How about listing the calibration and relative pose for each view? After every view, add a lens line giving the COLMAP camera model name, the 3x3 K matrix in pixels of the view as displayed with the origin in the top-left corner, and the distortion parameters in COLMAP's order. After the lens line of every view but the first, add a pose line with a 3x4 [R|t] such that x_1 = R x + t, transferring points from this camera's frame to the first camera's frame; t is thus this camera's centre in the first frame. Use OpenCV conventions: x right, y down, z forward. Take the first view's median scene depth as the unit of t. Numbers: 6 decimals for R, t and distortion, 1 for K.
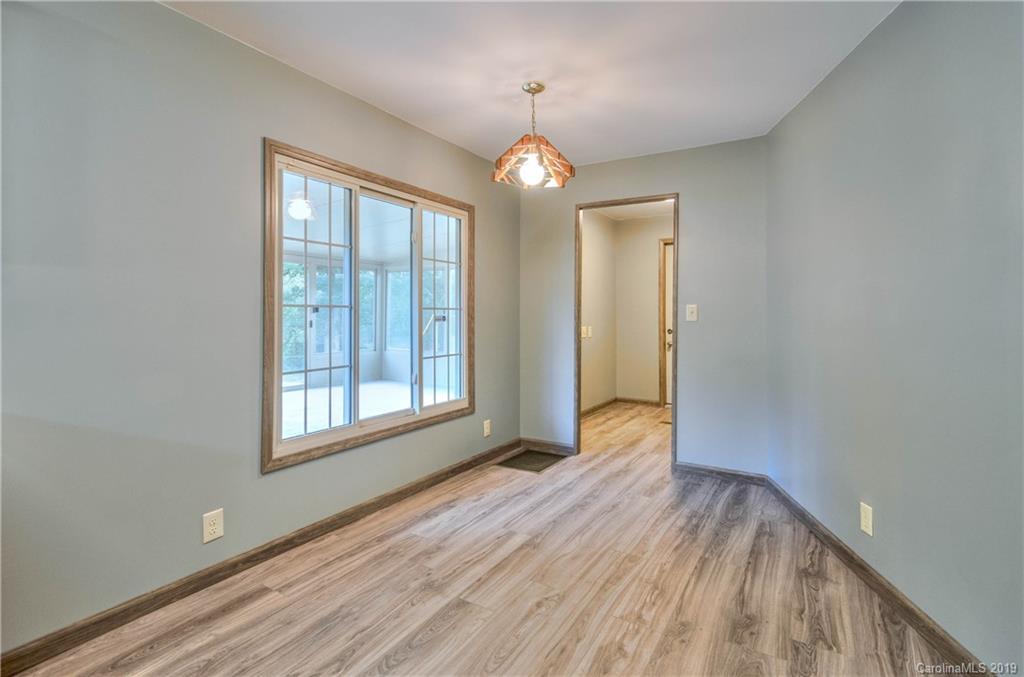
lens RADIAL K [[489.8, 0, 514.3], [0, 489.8, 304.9], [0, 0, 1]] dist [0.002518, -0.000280]
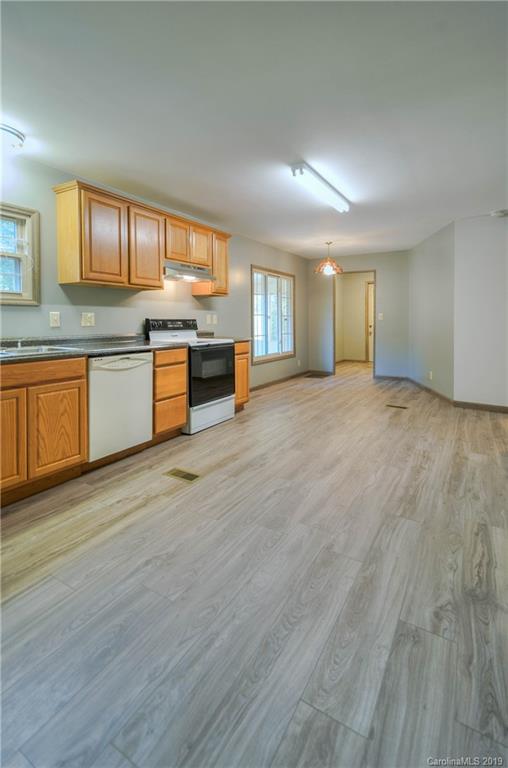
lens RADIAL K [[367.3, 0, 254.1], [0, 367.3, 316.1], [0, 0, 1]] dist [0.002518, -0.000280]
pose [[0.999902, -0.006545, 0.012349, -0.423538], [0.006475, 0.999963, 0.005733, -0.003506], [-0.012386, -0.005653, 0.999907, -1.192660]]
